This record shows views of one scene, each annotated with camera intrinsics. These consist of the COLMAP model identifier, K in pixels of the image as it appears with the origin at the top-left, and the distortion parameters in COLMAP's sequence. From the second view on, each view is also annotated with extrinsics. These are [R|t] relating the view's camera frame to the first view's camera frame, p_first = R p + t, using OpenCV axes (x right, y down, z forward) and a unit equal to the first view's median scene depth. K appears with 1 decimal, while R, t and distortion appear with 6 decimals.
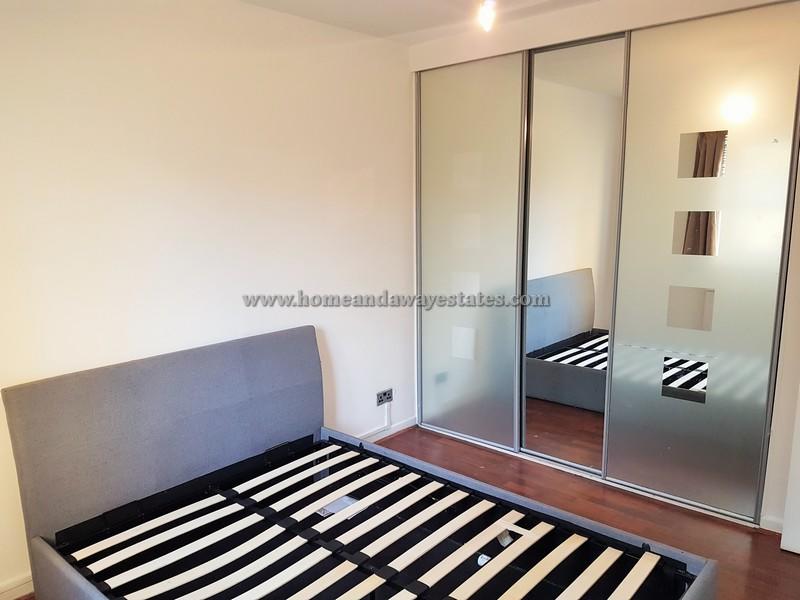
lens RADIAL K [[620.6, 0, 400.0], [0, 620.6, 300.0], [0, 0, 1]] dist [-0.000964, -0.003971]
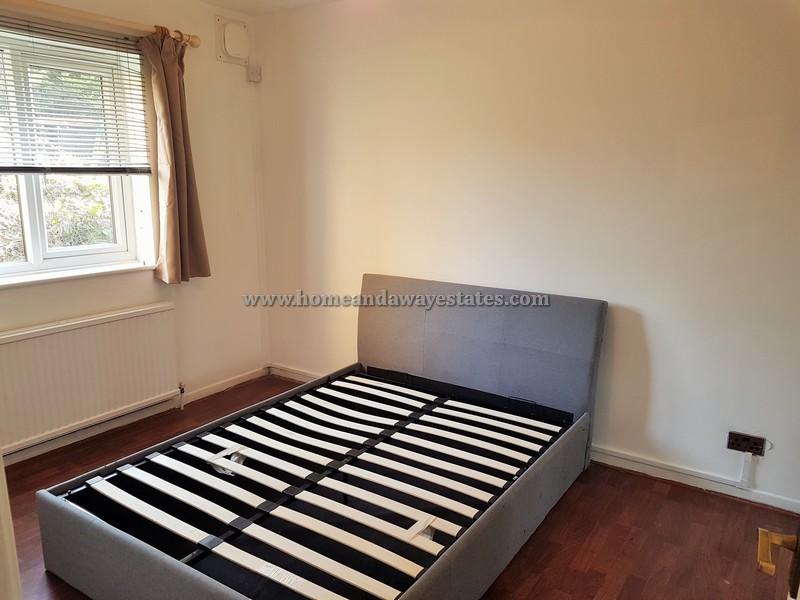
lens RADIAL K [[620.6, 0, 400.0], [0, 620.6, 300.0], [0, 0, 1]] dist [-0.000964, -0.003971]
pose [[0.130005, 0.219019, -0.967021, 0.872845], [-0.179516, 0.964379, 0.194287, -0.111722], [0.975127, 0.148337, 0.164692, 0.673282]]
